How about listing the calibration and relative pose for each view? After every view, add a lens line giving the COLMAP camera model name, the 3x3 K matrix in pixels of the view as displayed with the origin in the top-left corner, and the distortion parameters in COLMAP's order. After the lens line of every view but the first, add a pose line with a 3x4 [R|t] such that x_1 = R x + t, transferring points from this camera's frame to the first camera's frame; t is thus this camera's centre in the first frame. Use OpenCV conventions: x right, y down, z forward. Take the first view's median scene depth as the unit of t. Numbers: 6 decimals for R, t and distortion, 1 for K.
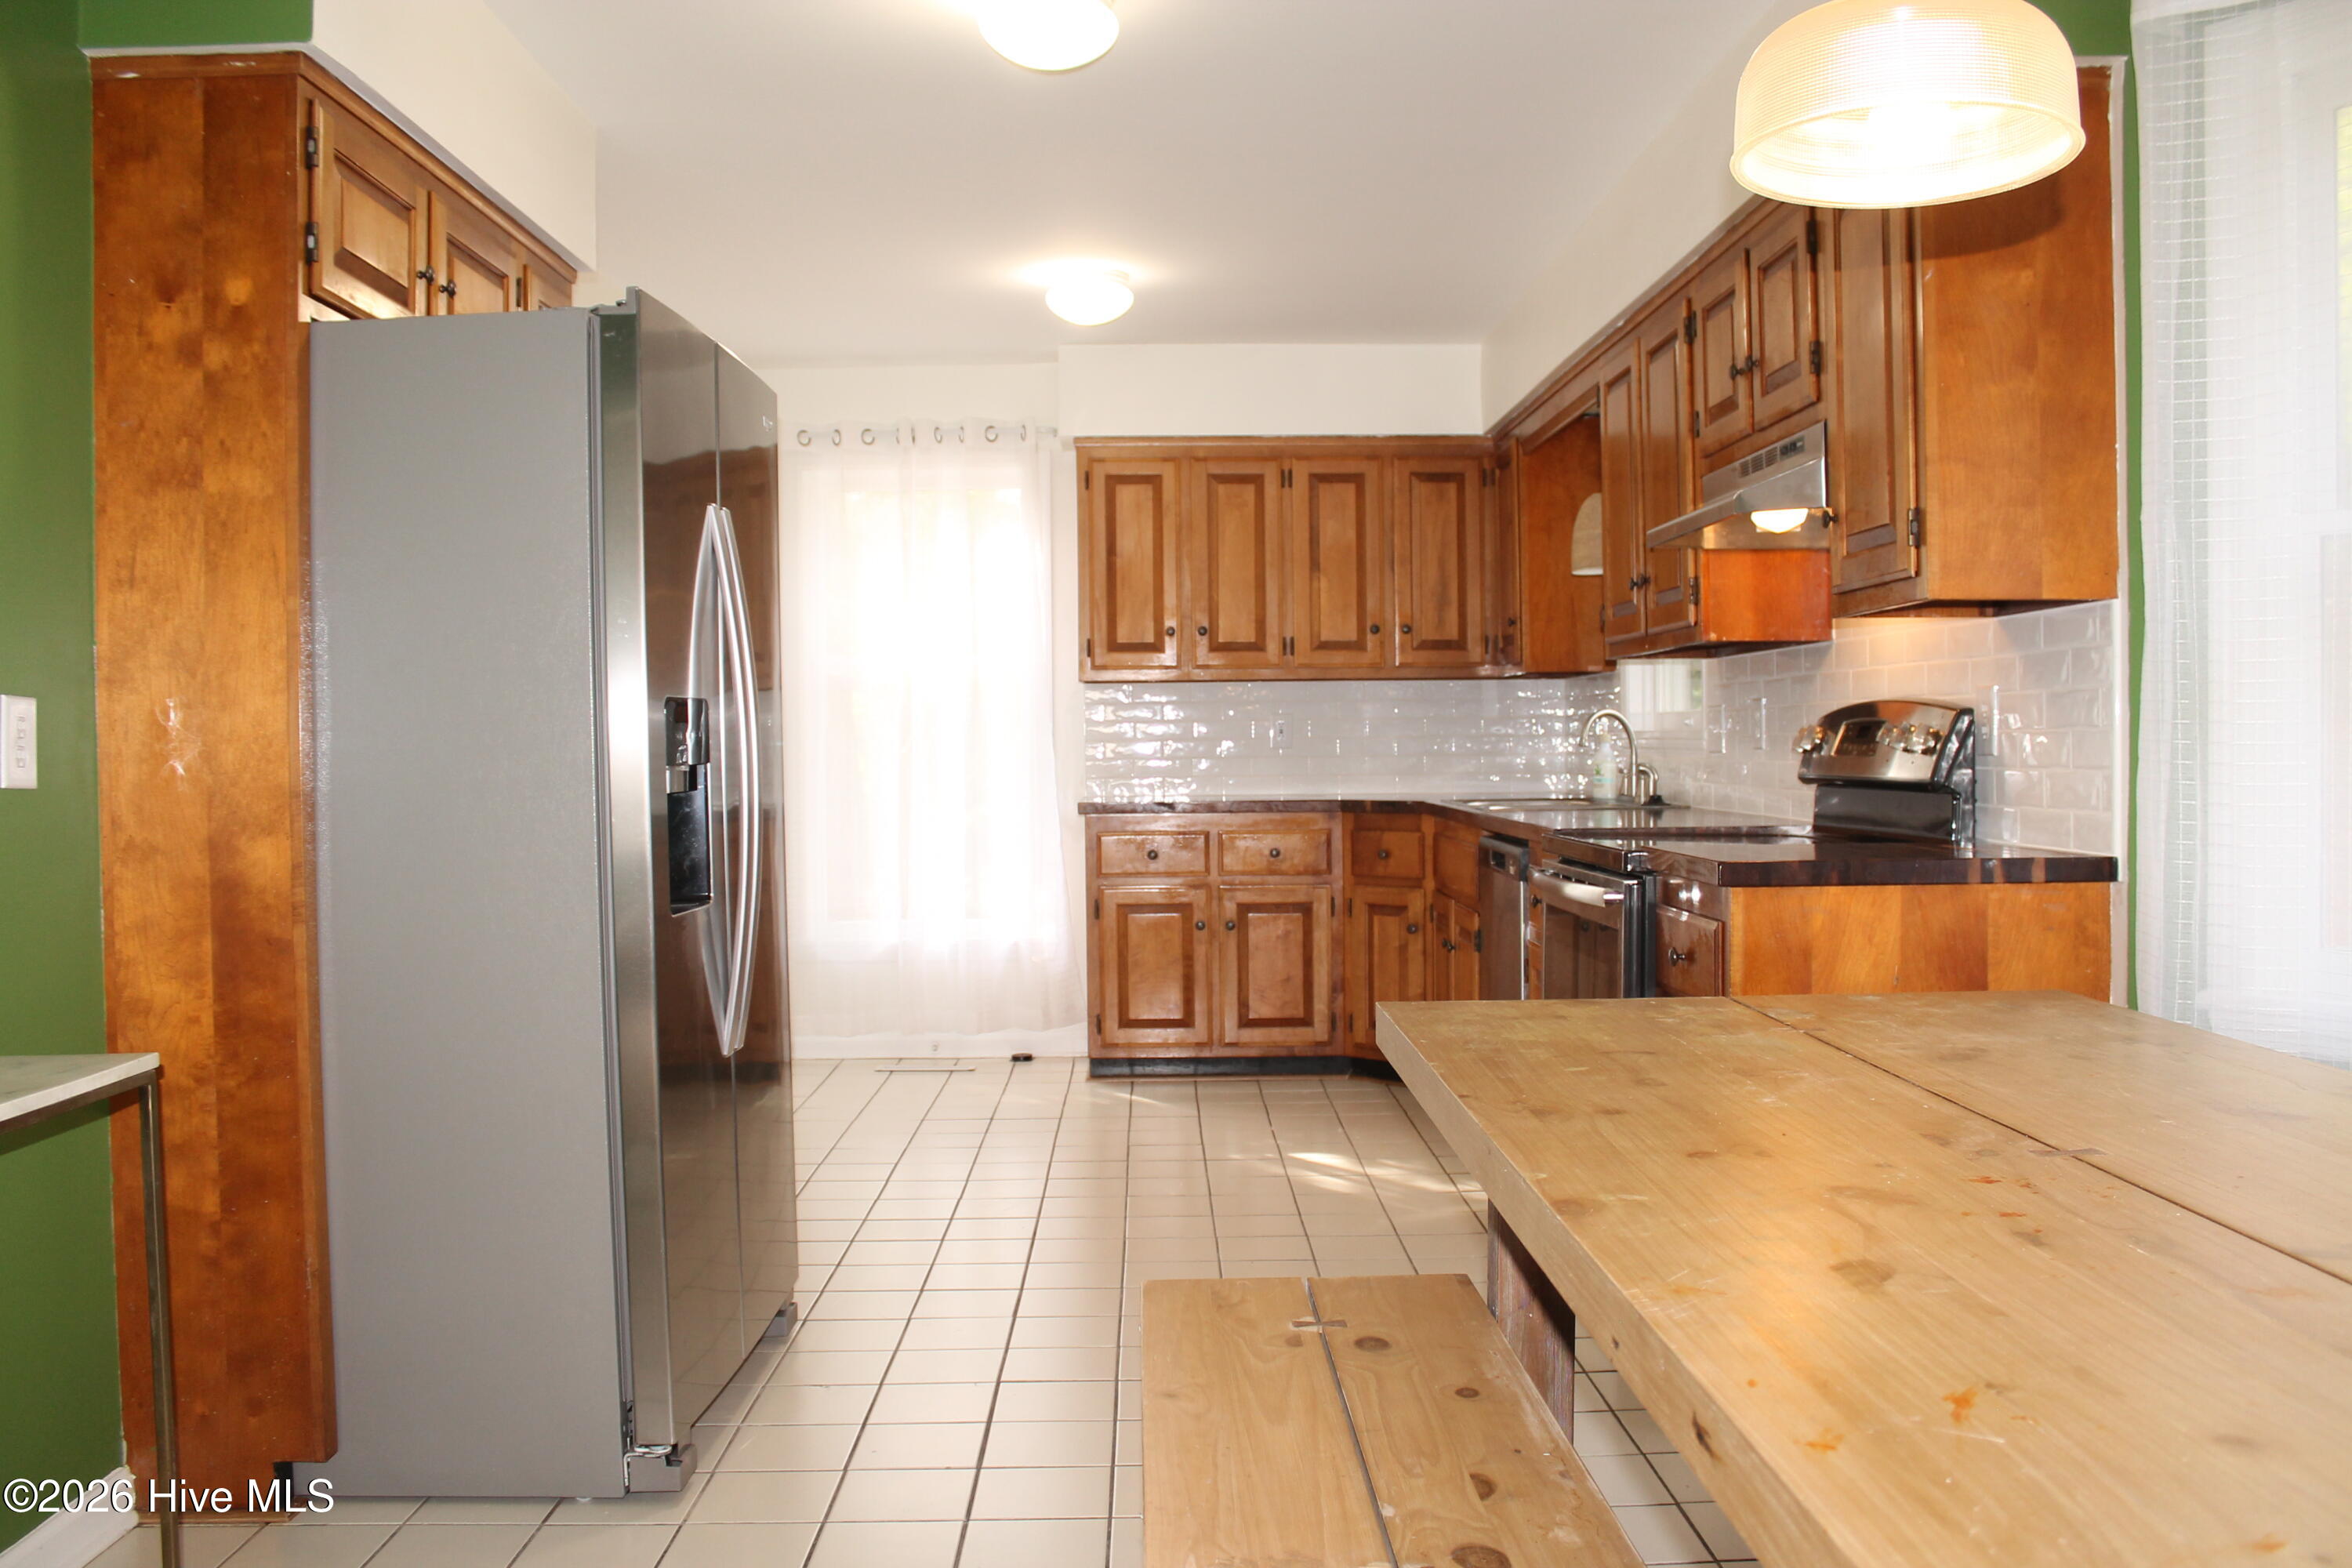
lens RADIAL K [[1993.6, 0, 1156.7], [0, 1993.6, 784.9], [0, 0, 1]] dist [-0.161817, 0.146209]
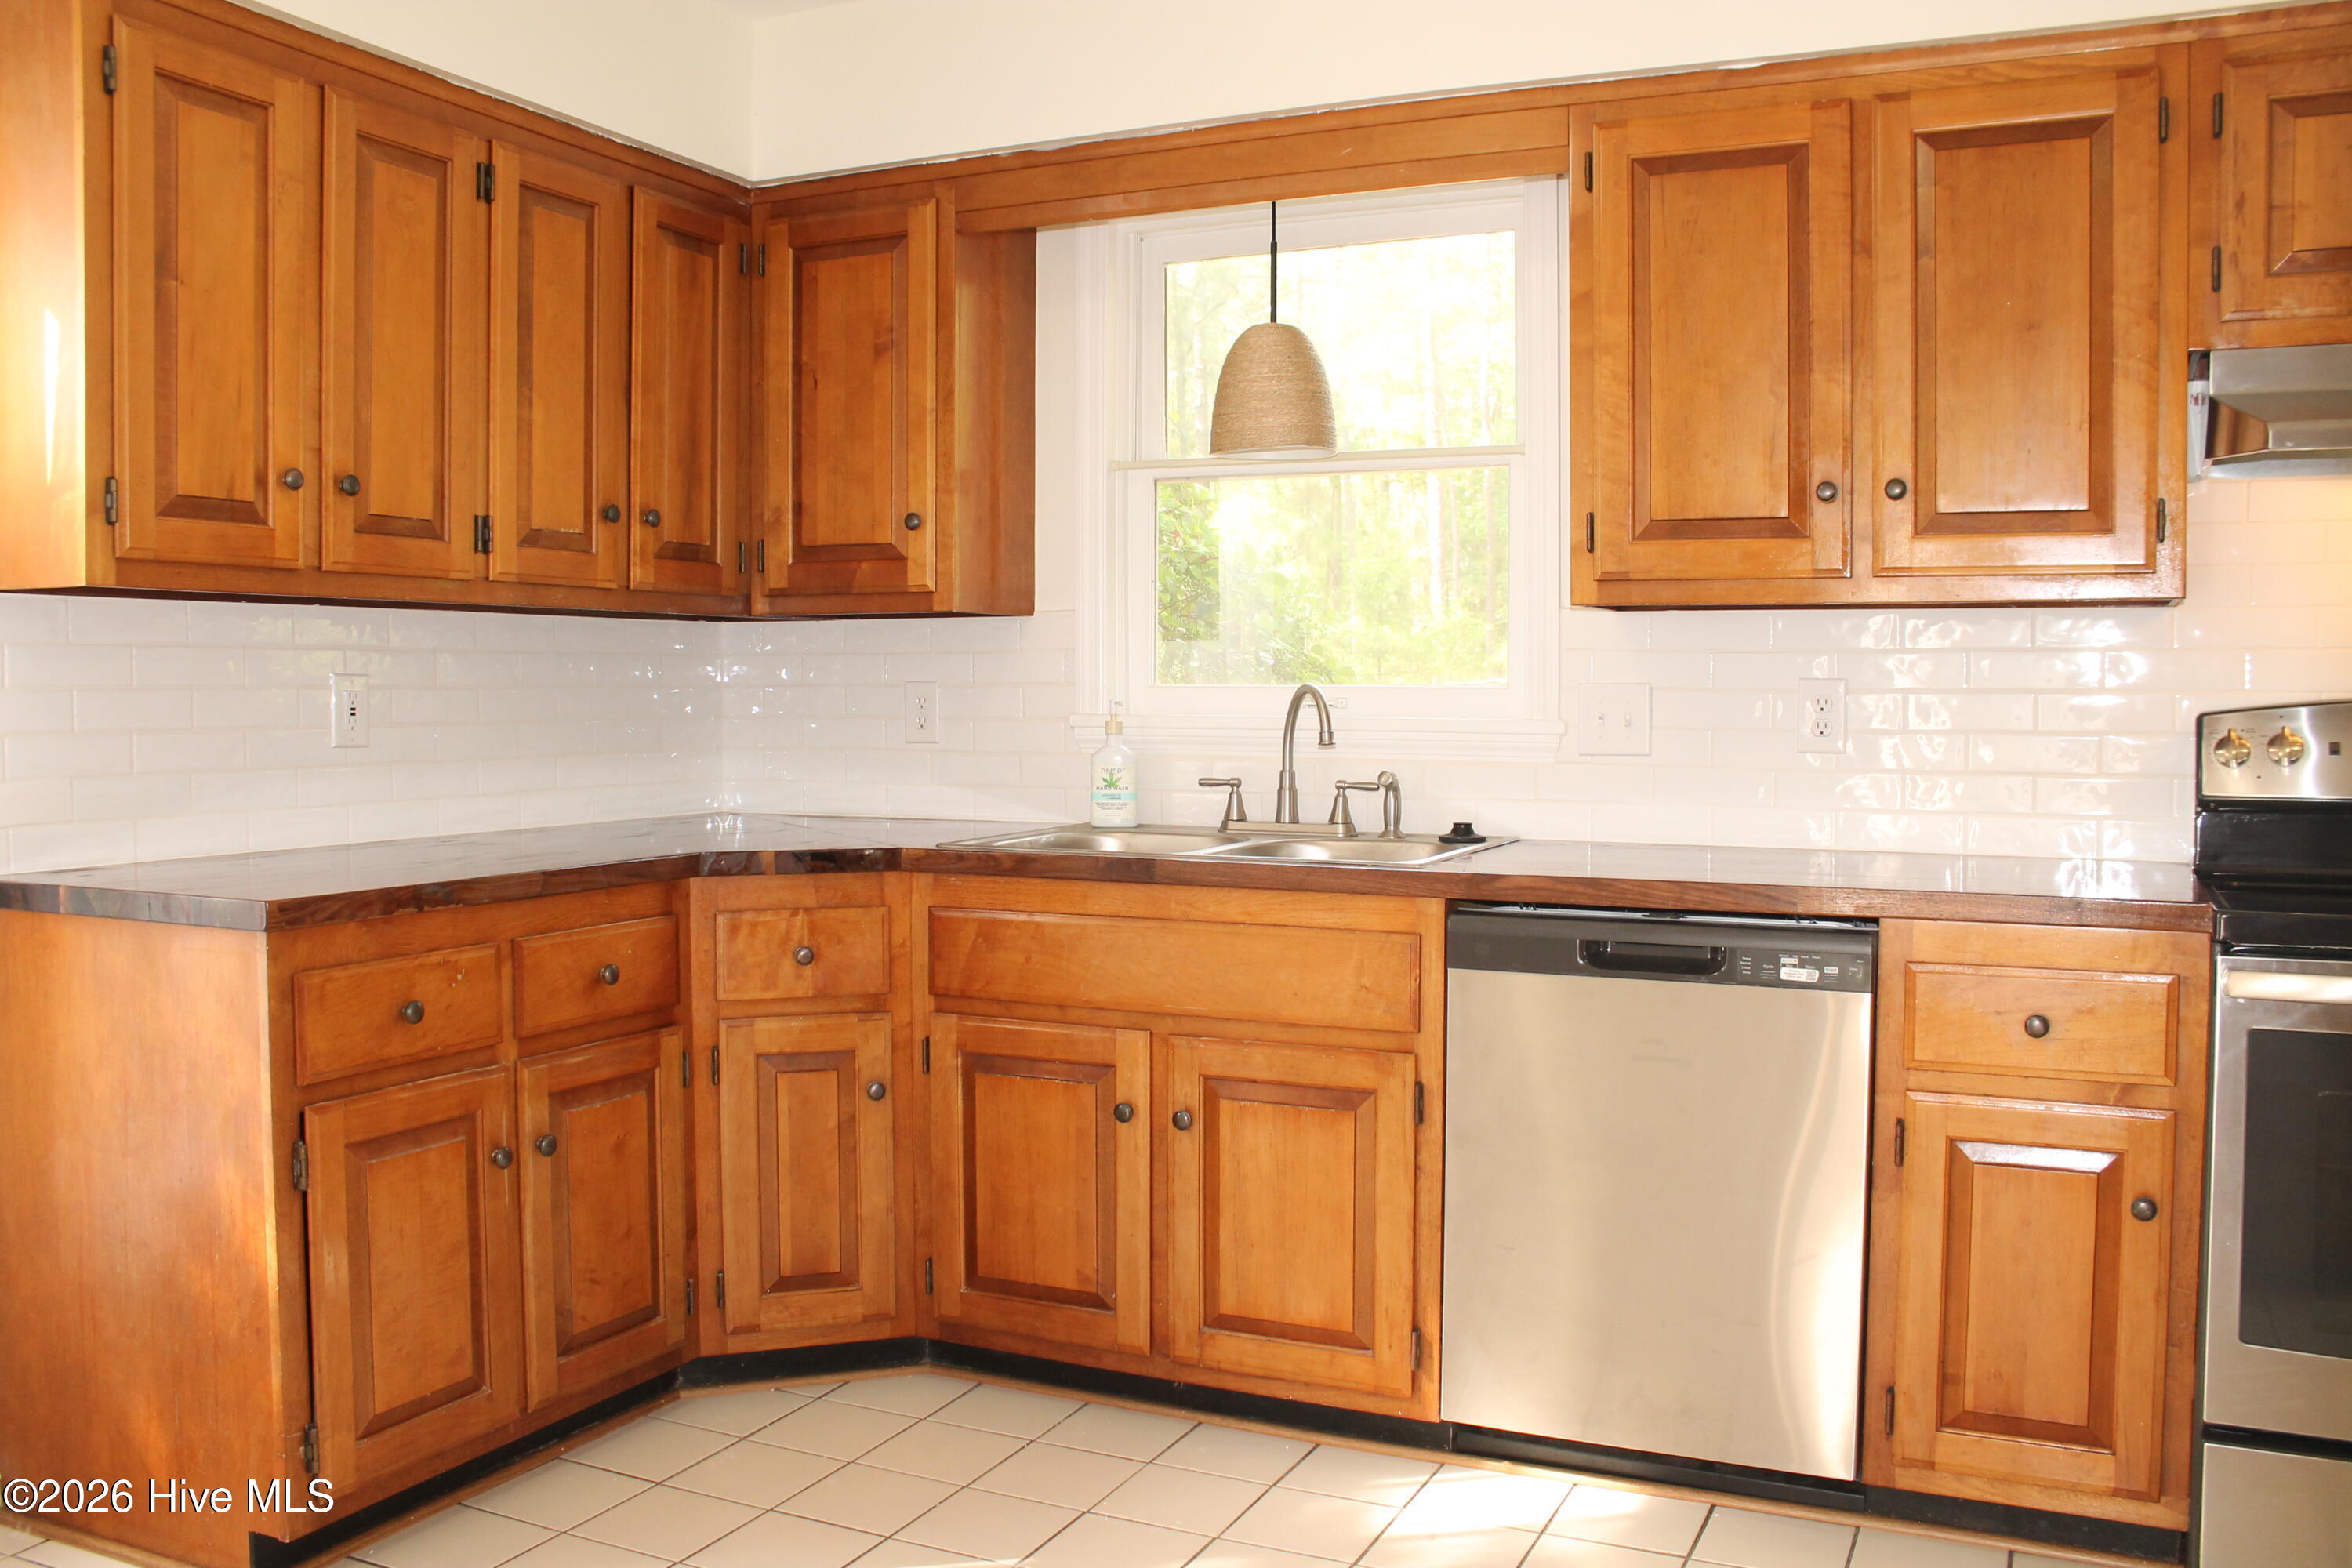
lens RADIAL K [[1993.6, 0, 1156.7], [0, 1993.6, 784.9], [0, 0, 1]] dist [-0.161817, 0.146209]
pose [[0.434150, -0.032435, 0.900256, -0.301061], [0.016586, 0.999470, 0.028011, -0.021515], [-0.900688, 0.002771, 0.434458, 0.686271]]
